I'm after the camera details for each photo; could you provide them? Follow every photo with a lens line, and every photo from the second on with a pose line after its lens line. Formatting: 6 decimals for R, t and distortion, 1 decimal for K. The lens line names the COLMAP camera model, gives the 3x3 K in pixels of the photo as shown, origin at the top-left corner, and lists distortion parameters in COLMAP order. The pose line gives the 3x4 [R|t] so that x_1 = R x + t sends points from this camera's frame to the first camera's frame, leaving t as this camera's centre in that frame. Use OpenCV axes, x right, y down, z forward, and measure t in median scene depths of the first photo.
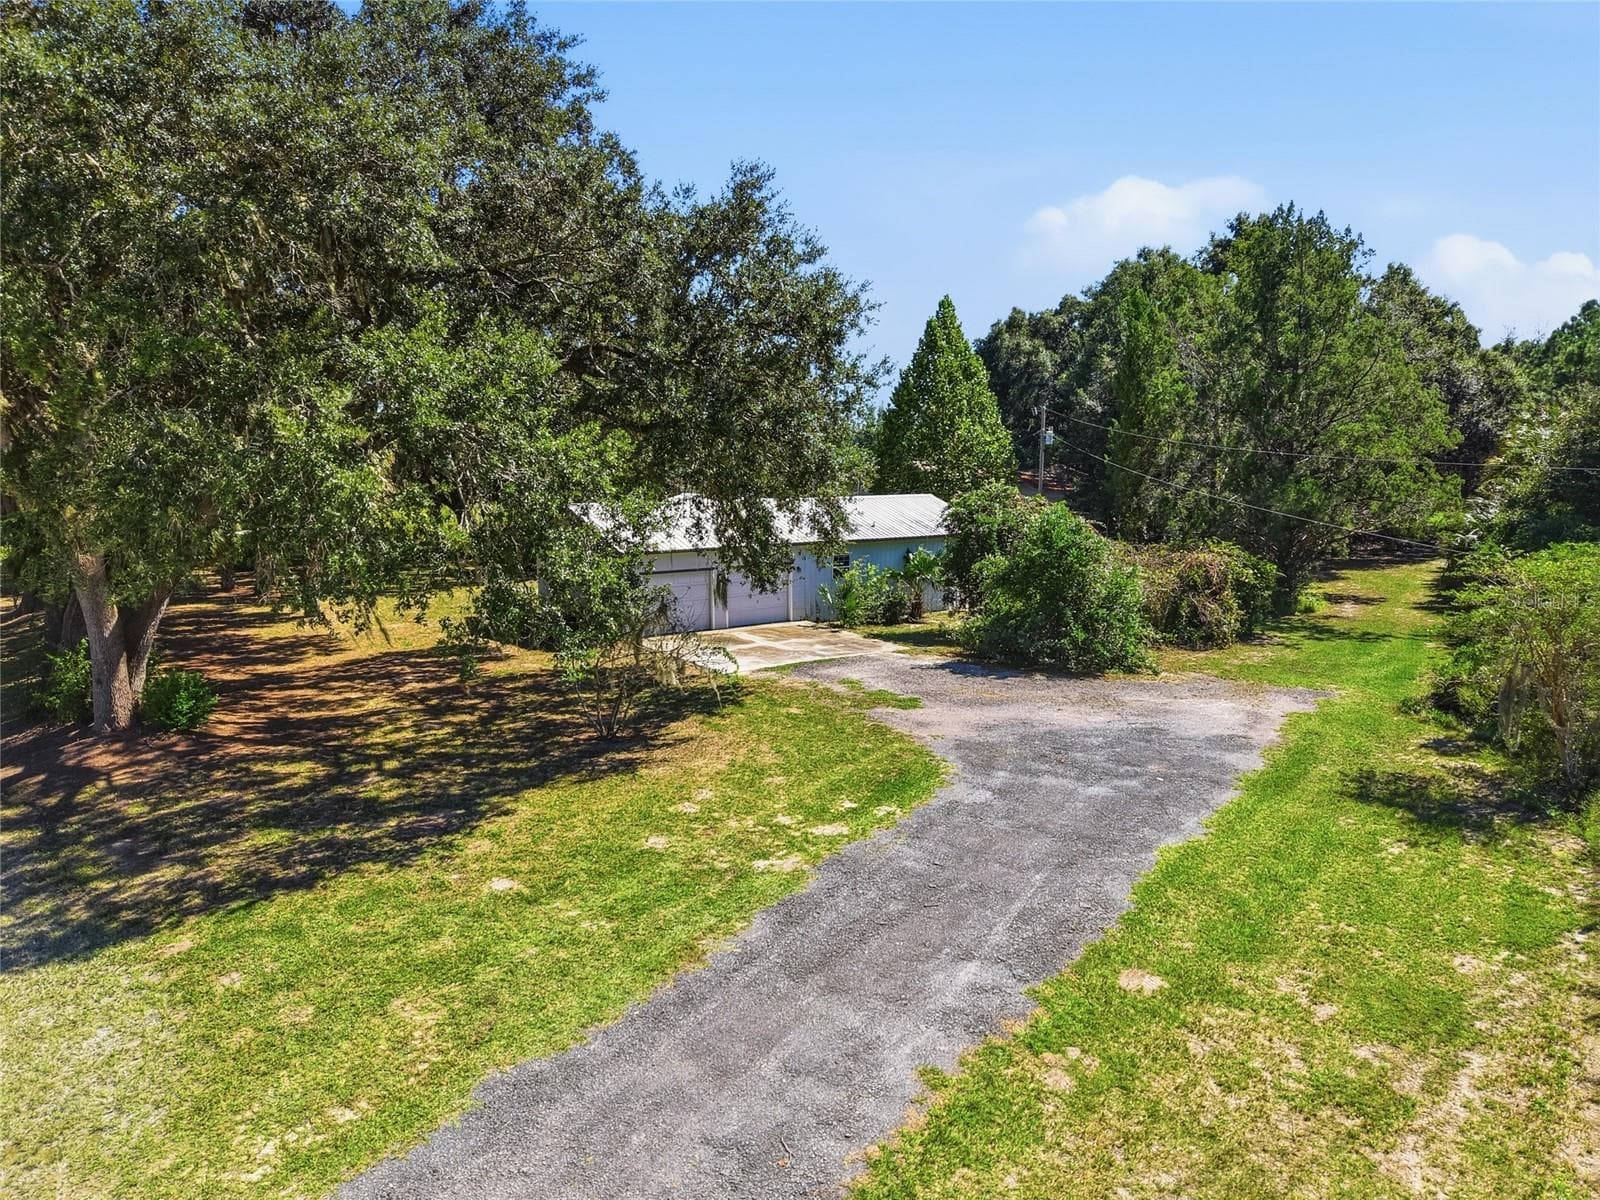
lens RADIAL K [[1073.8, 0, 839.7], [0, 1073.8, 602.9], [0, 0, 1]] dist [0.056158, -0.073740]
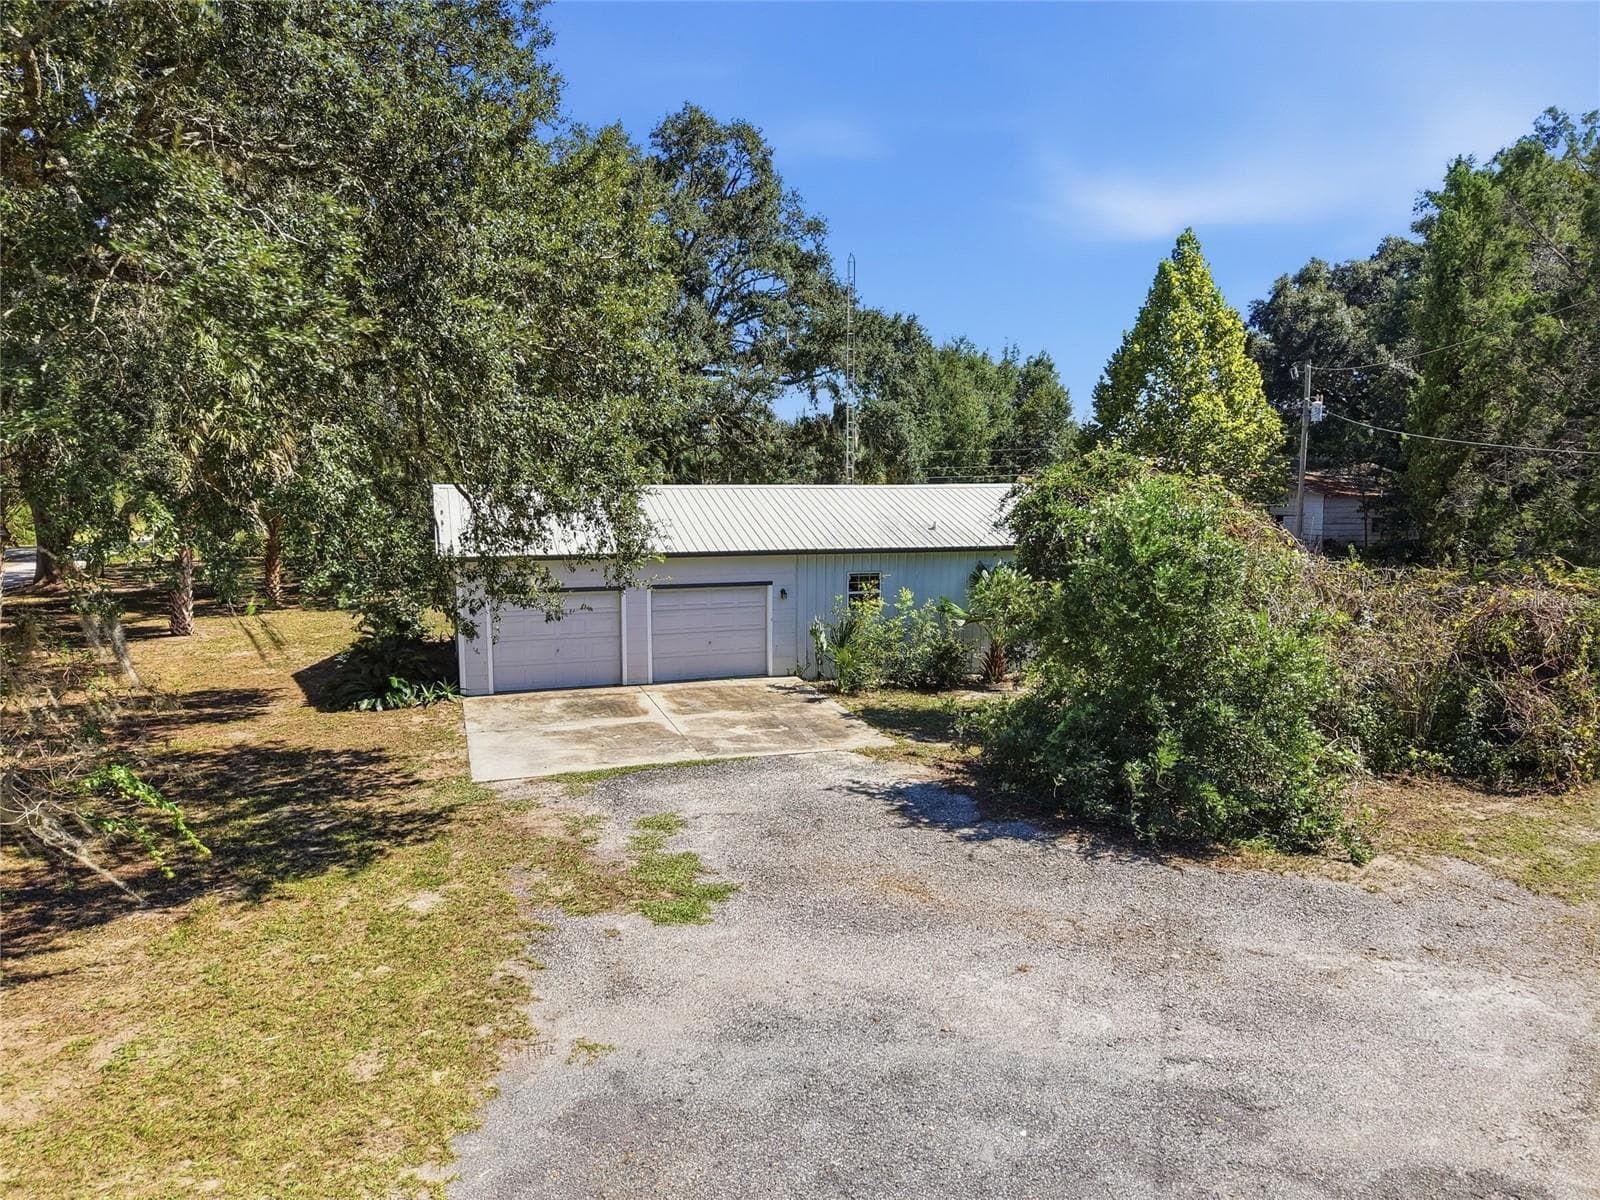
lens RADIAL K [[1073.8, 0, 839.7], [0, 1073.8, 602.9], [0, 0, 1]] dist [0.056158, -0.073740]
pose [[0.954189, 0.037935, -0.296790, 0.179983], [-0.045051, 0.998837, -0.017171, -0.016558], [0.295793, 0.029755, 0.954789, 0.425773]]
